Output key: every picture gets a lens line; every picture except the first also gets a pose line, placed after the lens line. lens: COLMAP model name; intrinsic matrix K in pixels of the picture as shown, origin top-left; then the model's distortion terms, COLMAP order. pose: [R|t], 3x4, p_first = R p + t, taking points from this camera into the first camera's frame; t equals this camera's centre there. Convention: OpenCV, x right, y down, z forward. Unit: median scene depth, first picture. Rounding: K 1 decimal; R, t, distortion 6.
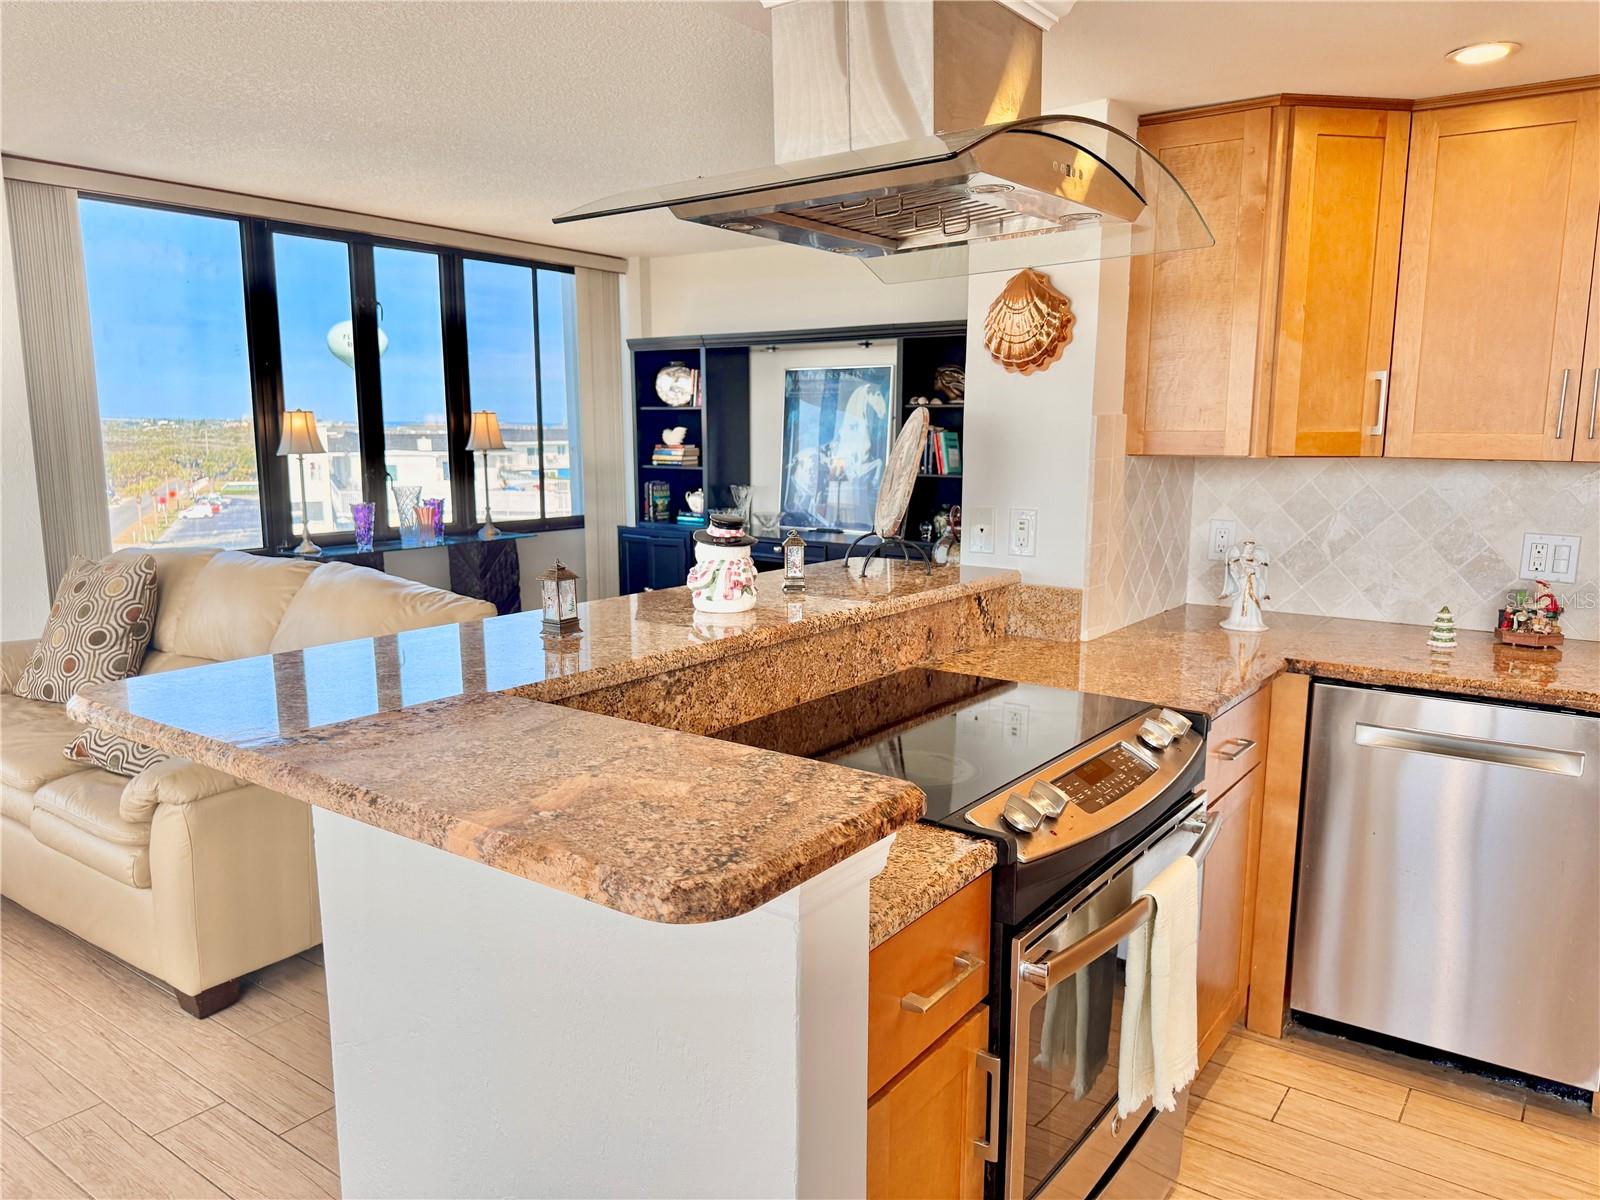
lens RADIAL K [[1132.8, 0, 811.6], [0, 1132.8, 629.7], [0, 0, 1]] dist [0.043647, -0.056790]
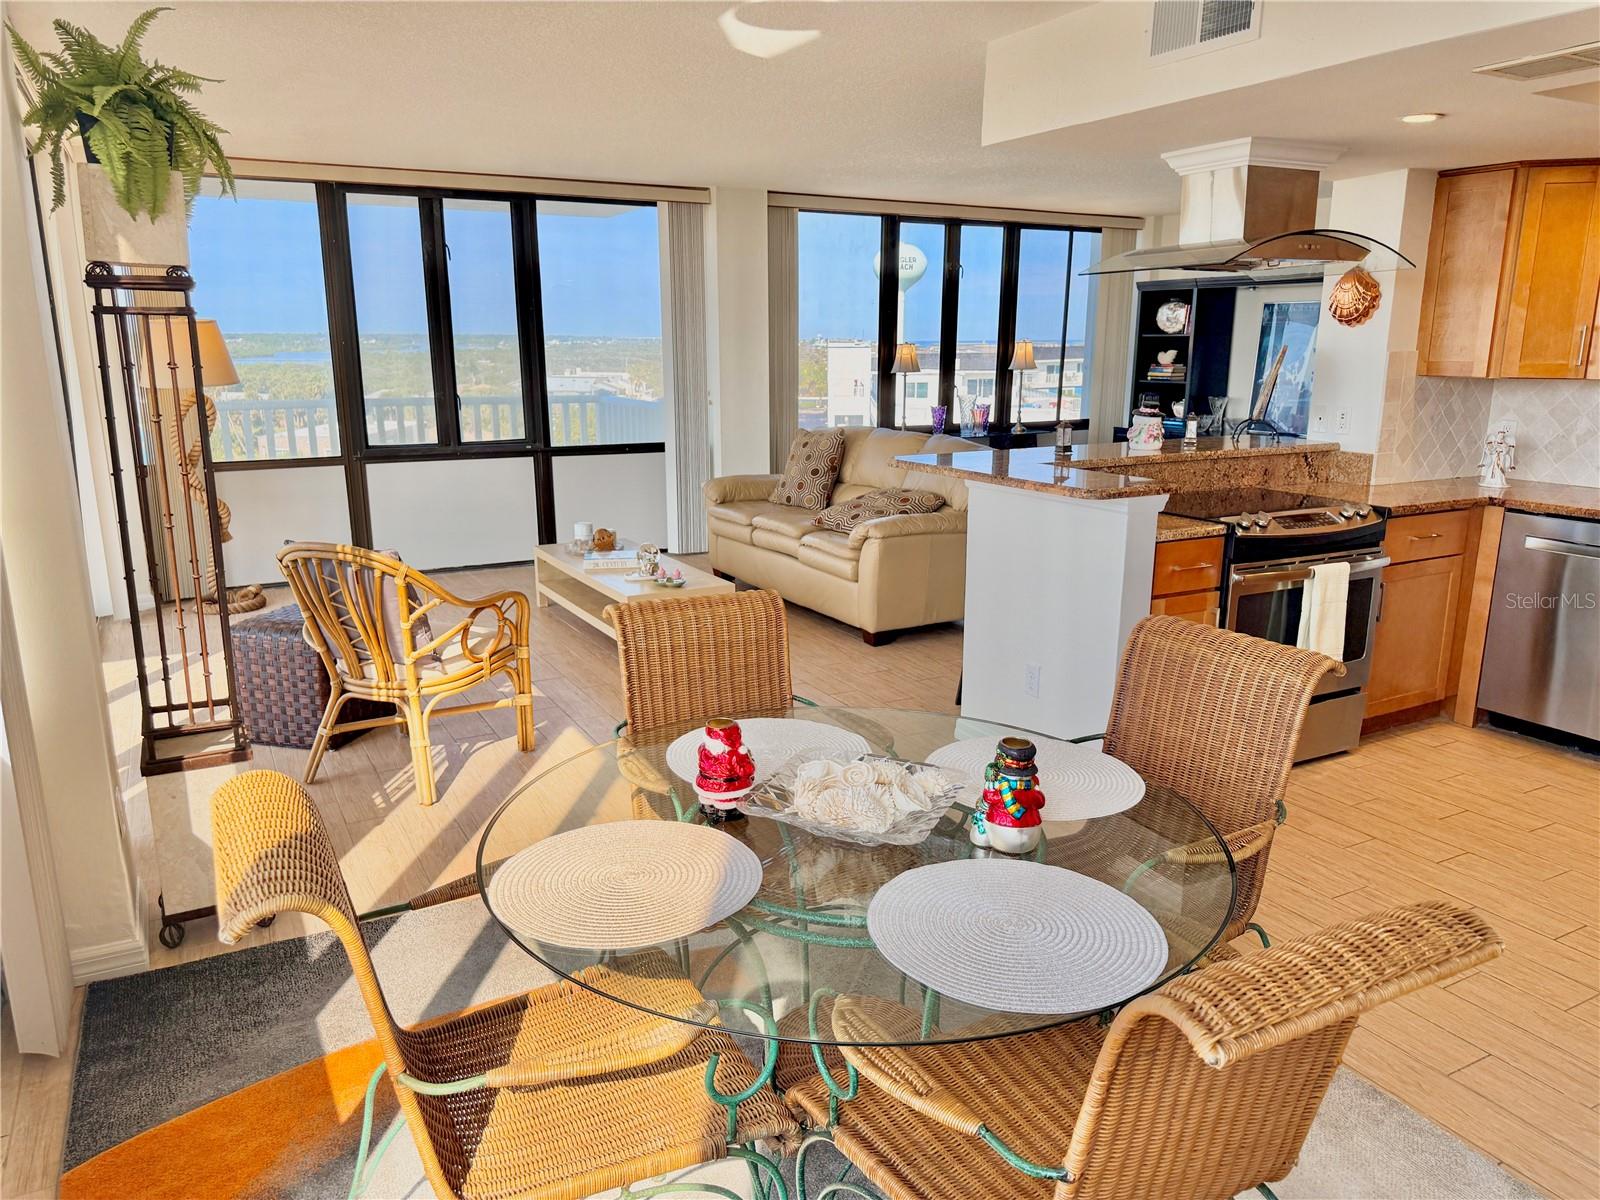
lens RADIAL K [[1132.8, 0, 808.8], [0, 1132.8, 629.4], [0, 0, 1]] dist [0.043647, -0.056790]
pose [[0.903222, 0.104101, -0.416357, 0.212029], [-0.074981, 0.993492, 0.085743, 0.141408], [0.422573, -0.046226, 0.905149, -0.919000]]
